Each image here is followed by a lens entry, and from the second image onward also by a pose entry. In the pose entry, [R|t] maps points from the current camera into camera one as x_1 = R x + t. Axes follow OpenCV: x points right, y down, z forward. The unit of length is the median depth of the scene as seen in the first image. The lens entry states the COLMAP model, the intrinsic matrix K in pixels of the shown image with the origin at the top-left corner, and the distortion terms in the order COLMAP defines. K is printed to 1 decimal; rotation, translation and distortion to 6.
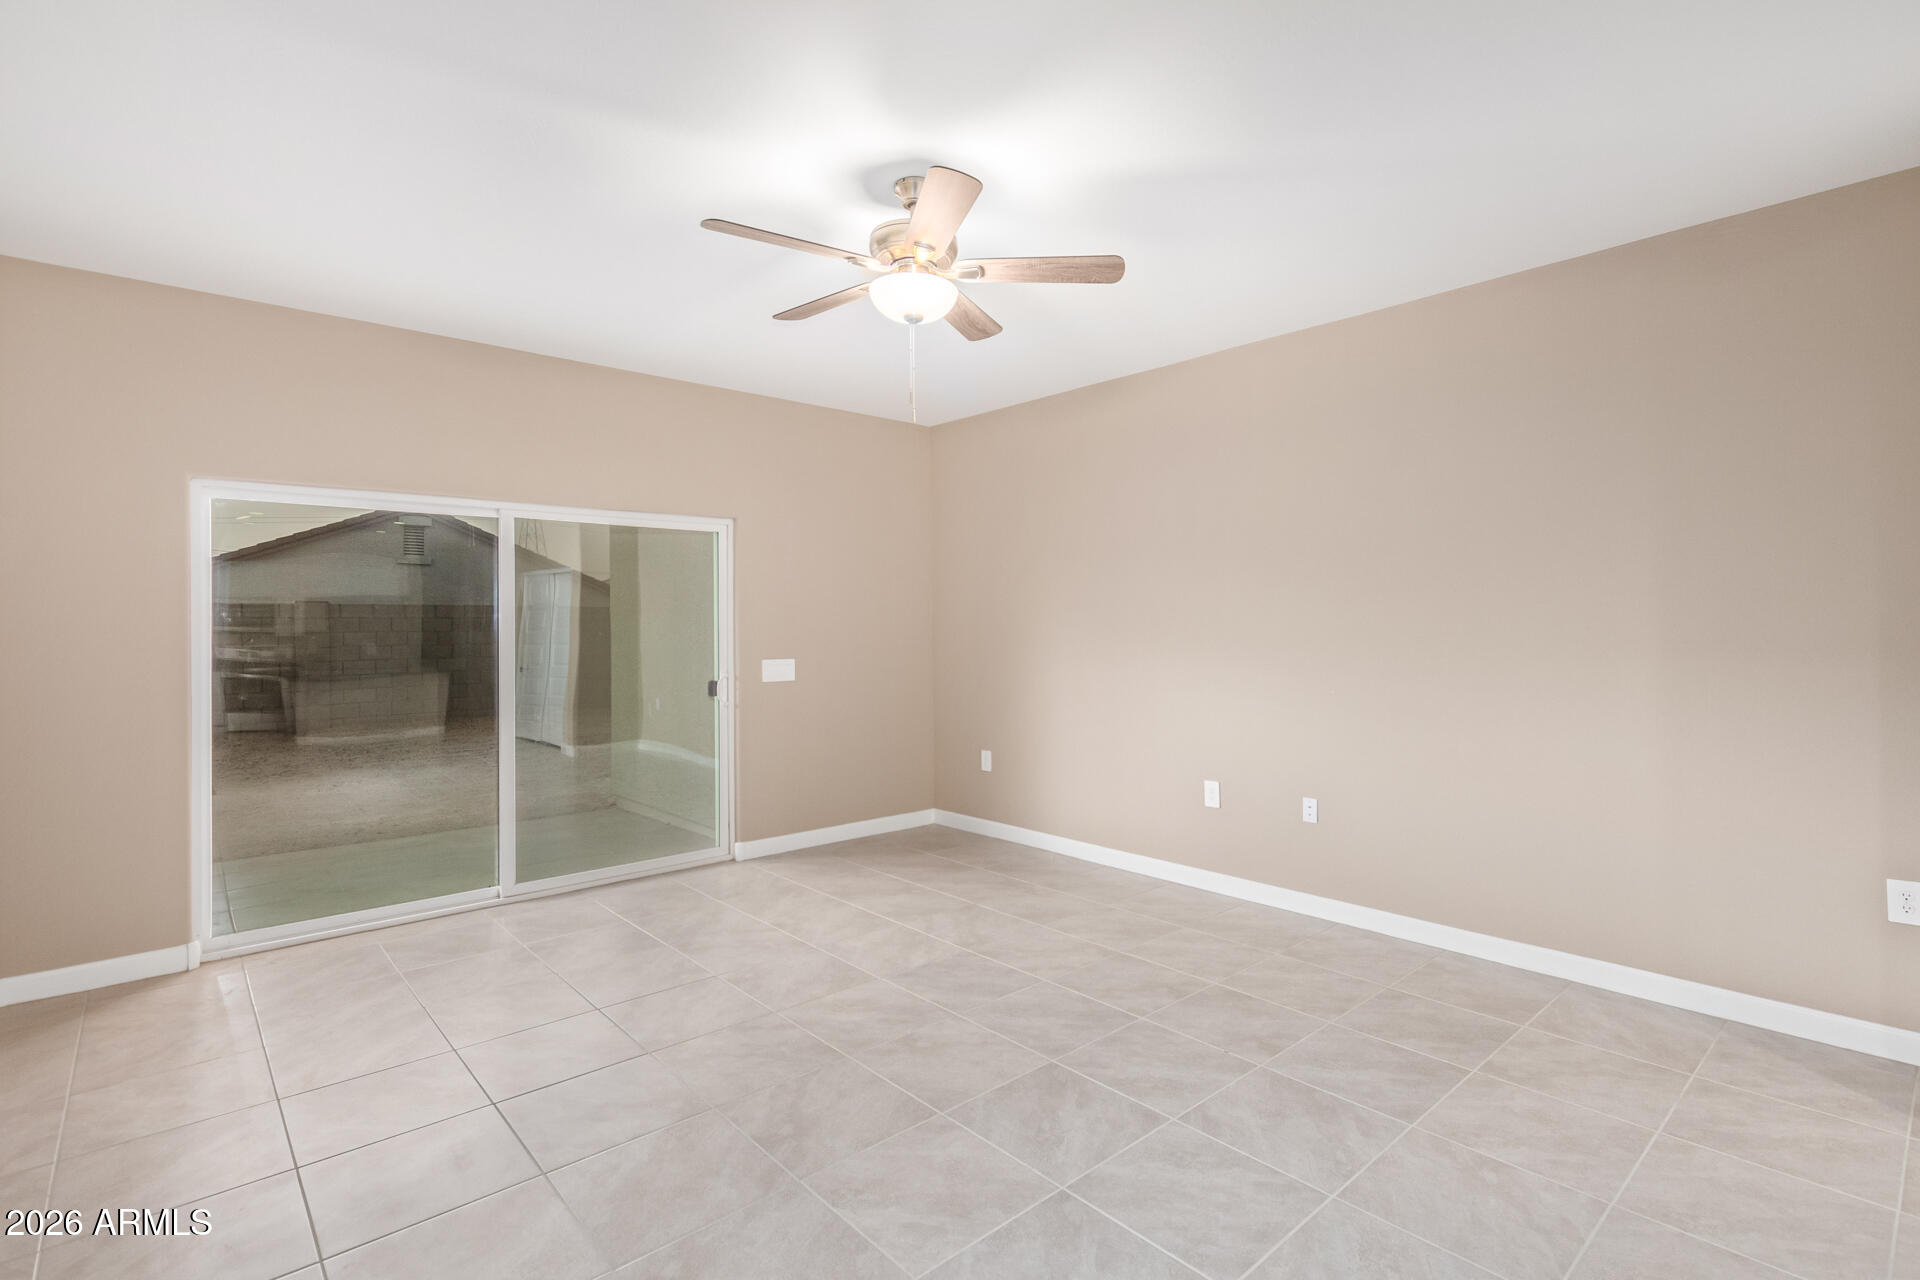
lens RADIAL K [[881.5, 0, 962.7], [0, 881.5, 631.5], [0, 0, 1]] dist [0.007303, -0.003331]
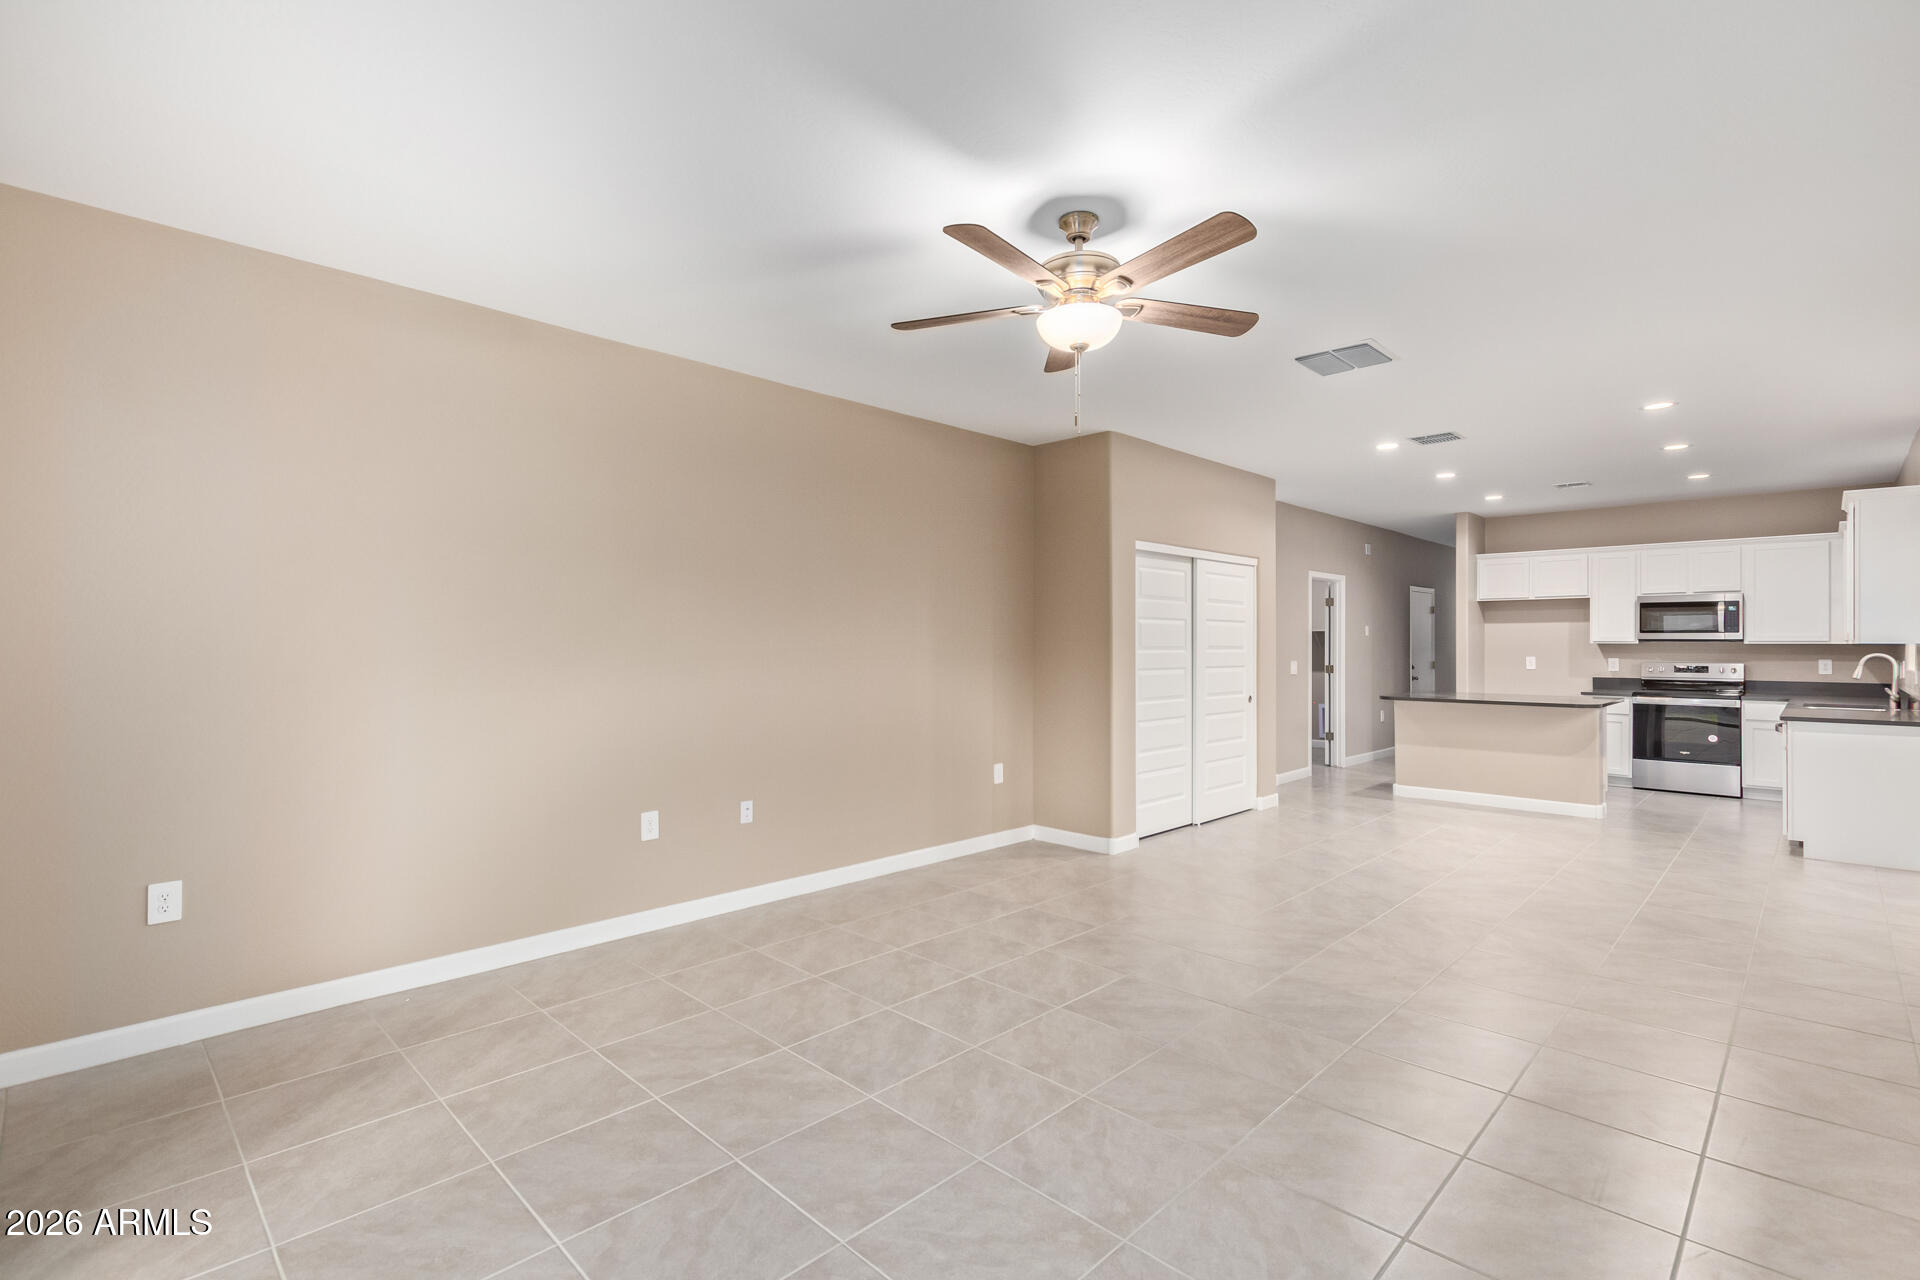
lens RADIAL K [[881.5, 0, 959.8], [0, 881.5, 635.8], [0, 0, 1]] dist [0.007303, -0.003331]
pose [[-0.054846, 0.017261, 0.998346, -0.760282], [0.003390, 0.999848, -0.017101, 0.002764], [-0.998489, 0.002446, -0.054896, 0.835151]]
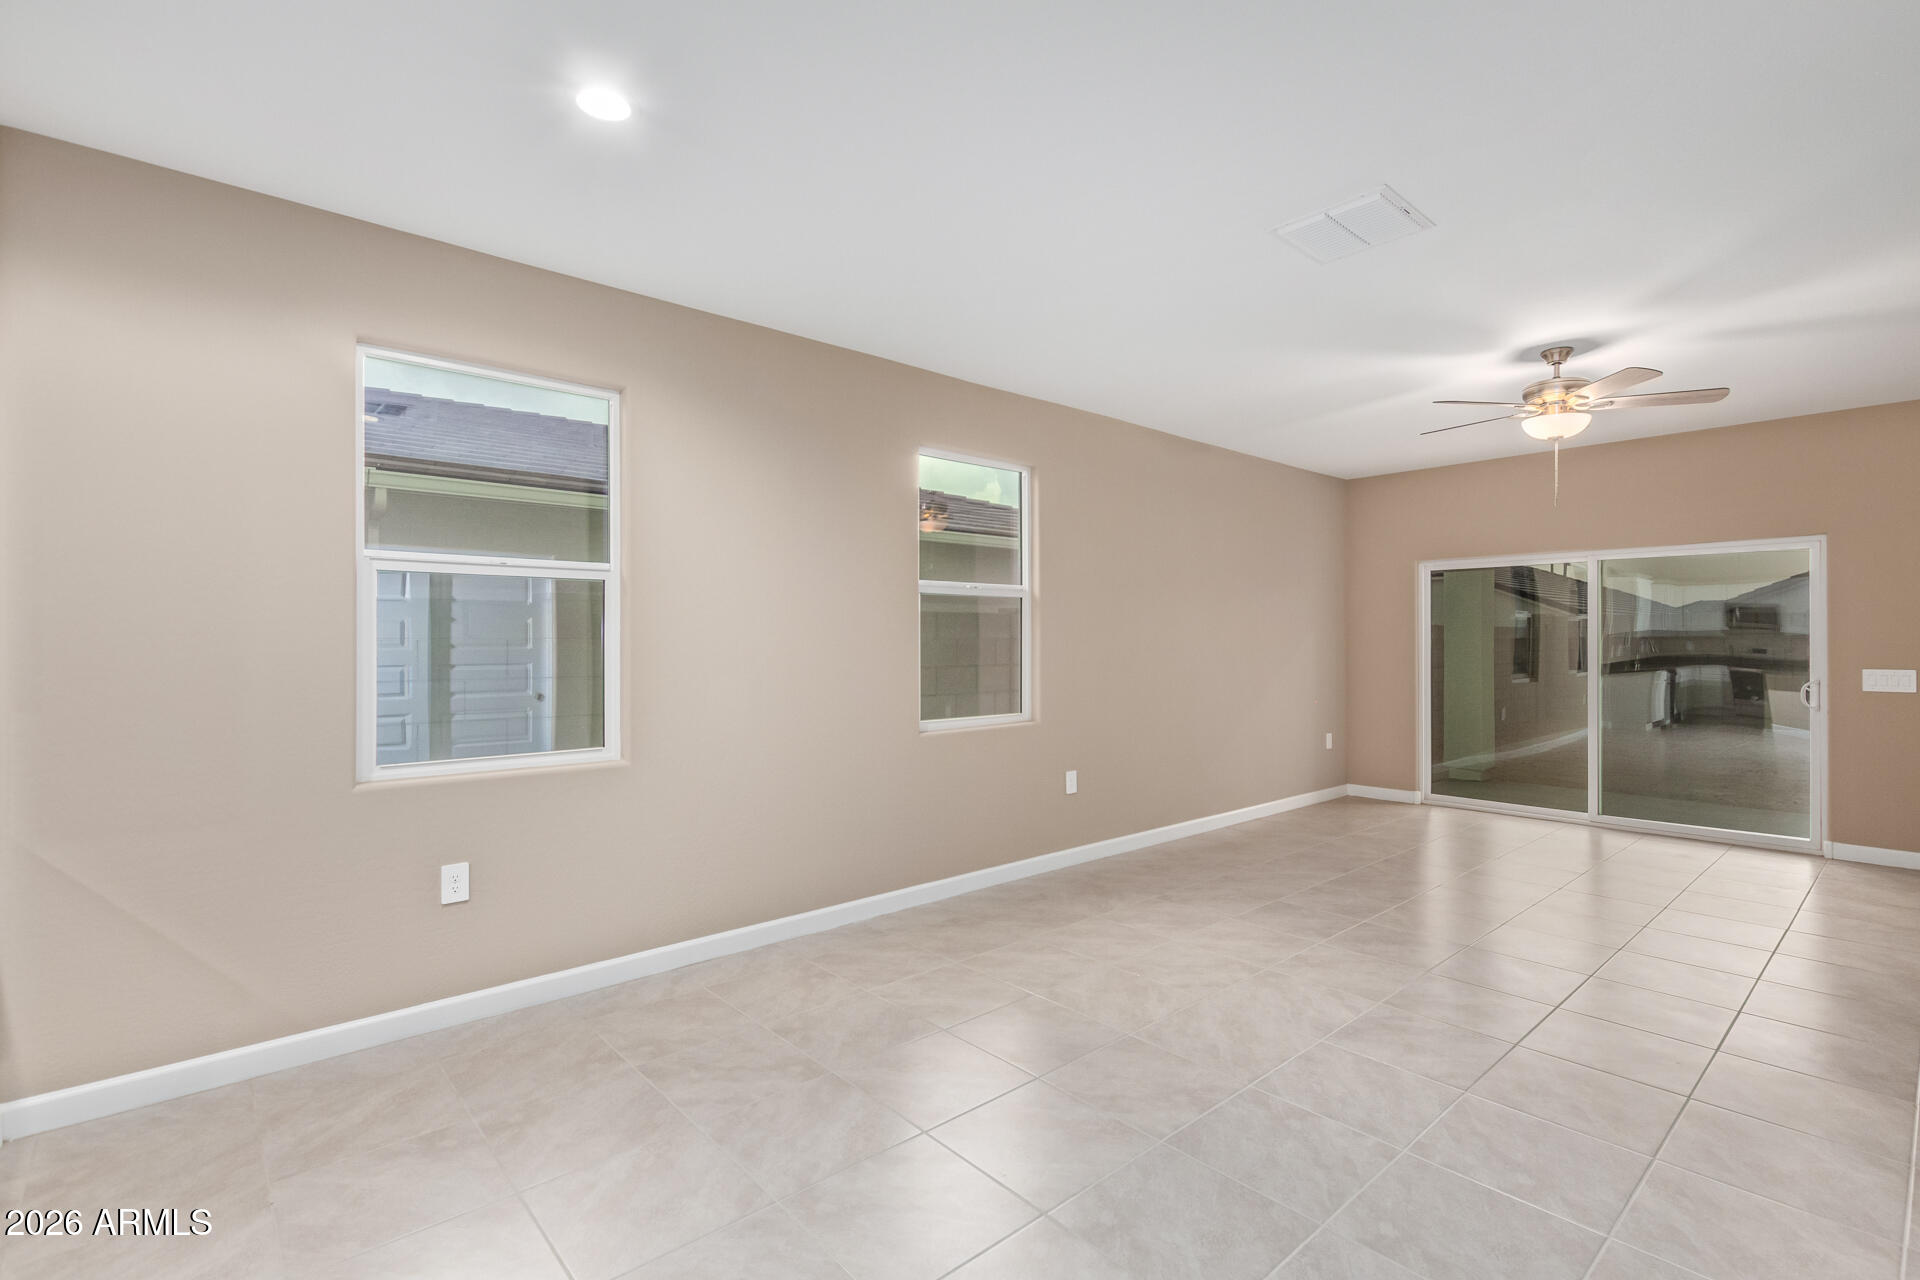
lens RADIAL K [[881.5, 0, 963.1], [0, 881.5, 639.7], [0, 0, 1]] dist [0.007303, -0.003331]
pose [[-0.010891, 0.007305, -0.999914, 1.047094], [-0.002964, 0.999969, 0.007337, -0.007472], [0.999936, 0.003044, -0.010869, -0.013796]]
